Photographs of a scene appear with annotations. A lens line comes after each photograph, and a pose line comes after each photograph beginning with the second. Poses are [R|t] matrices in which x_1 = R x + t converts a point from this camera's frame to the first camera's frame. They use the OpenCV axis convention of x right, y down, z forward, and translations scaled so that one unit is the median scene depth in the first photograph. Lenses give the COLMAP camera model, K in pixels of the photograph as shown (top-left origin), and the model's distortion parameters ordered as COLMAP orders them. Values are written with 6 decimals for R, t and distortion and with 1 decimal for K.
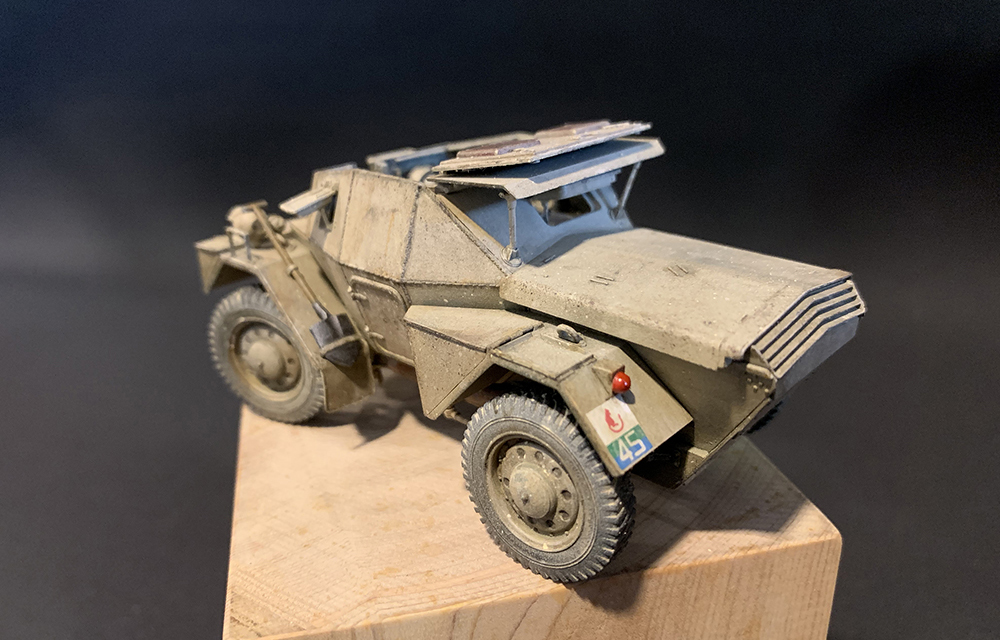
lens RADIAL K [[791.1, 0, 500.1], [0, 791.1, 319.1], [0, 0, 1]] dist [0.008106, 0.000004]
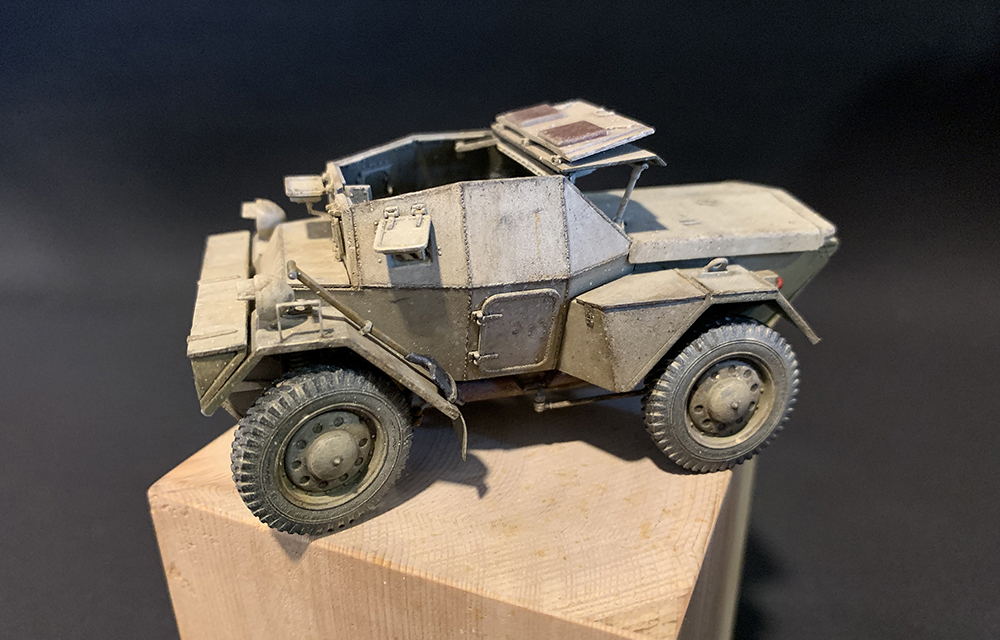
lens RADIAL K [[791.1, 0, 500.1], [0, 791.1, 321.0], [0, 0, 1]] dist [0.008106, 0.000004]
pose [[0.556566, -0.319656, 0.766847, -0.967982], [0.320089, 0.934266, 0.157128, -0.182515], [-0.766666, 0.158007, 0.622300, 0.466949]]
